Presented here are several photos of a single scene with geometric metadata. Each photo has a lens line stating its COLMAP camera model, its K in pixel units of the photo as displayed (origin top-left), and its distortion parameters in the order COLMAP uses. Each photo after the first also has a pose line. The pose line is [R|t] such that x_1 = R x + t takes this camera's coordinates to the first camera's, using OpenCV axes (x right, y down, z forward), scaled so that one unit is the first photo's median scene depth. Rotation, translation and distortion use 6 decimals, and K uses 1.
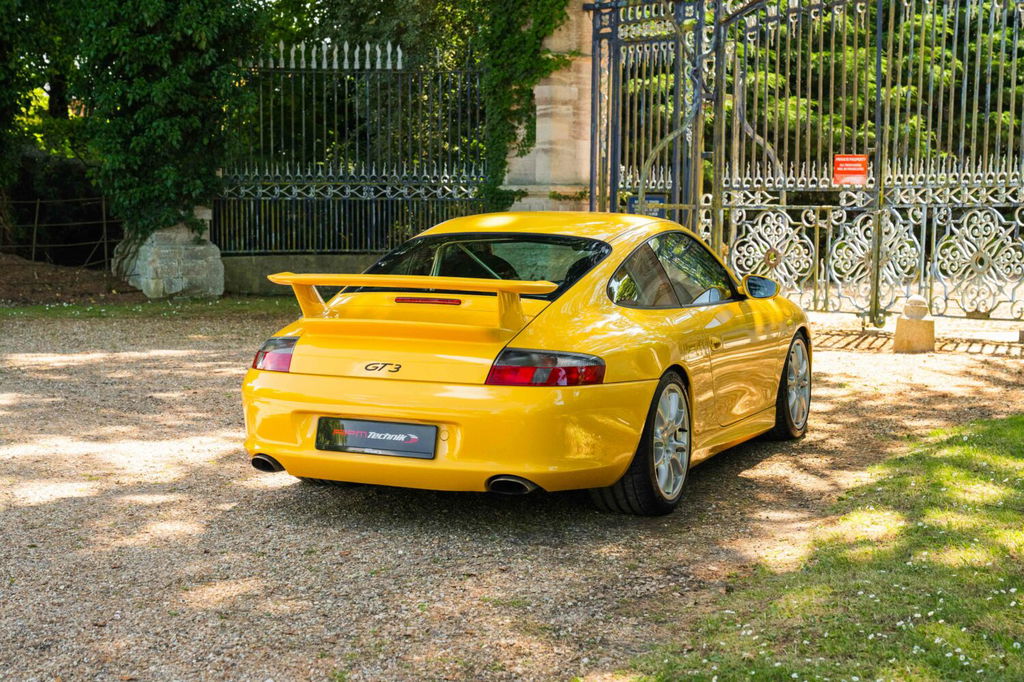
lens RADIAL K [[1650.2, 0, 514.4], [0, 1650.2, 341.2], [0, 0, 1]] dist [0.008254, 0.000000]
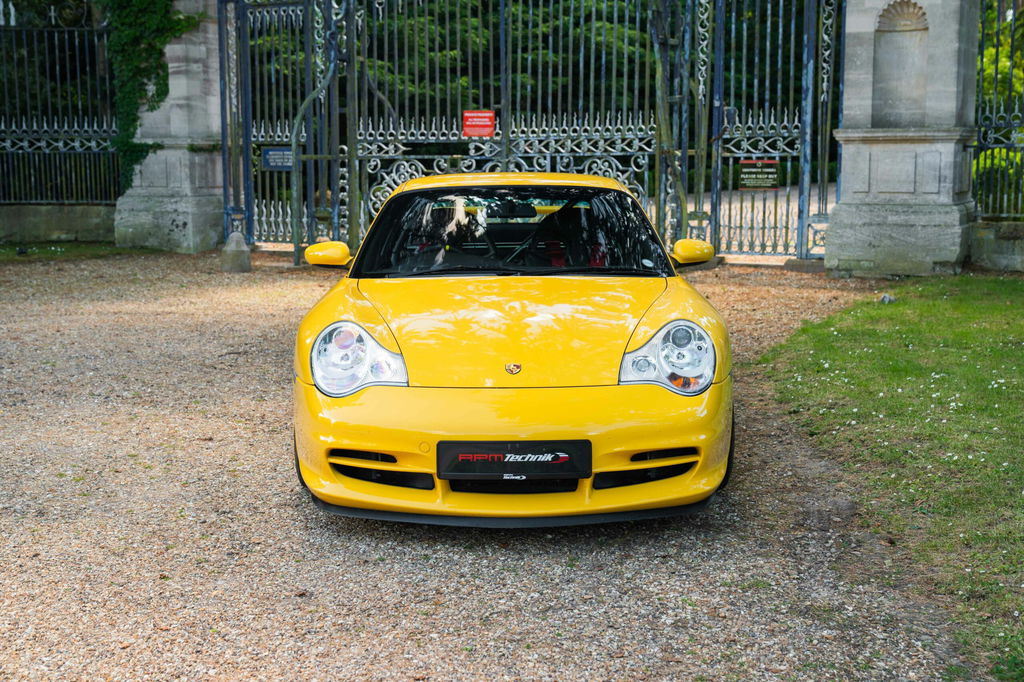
lens RADIAL K [[1370.3, 0, 513.9], [0, 1370.3, 343.8], [0, 0, 1]] dist [0.021064, 0.000000]
pose [[0.930906, -0.061181, 0.360097, -0.120973], [0.039896, 0.997005, 0.066257, -0.012488], [-0.363072, -0.047313, 0.930559, 0.087763]]
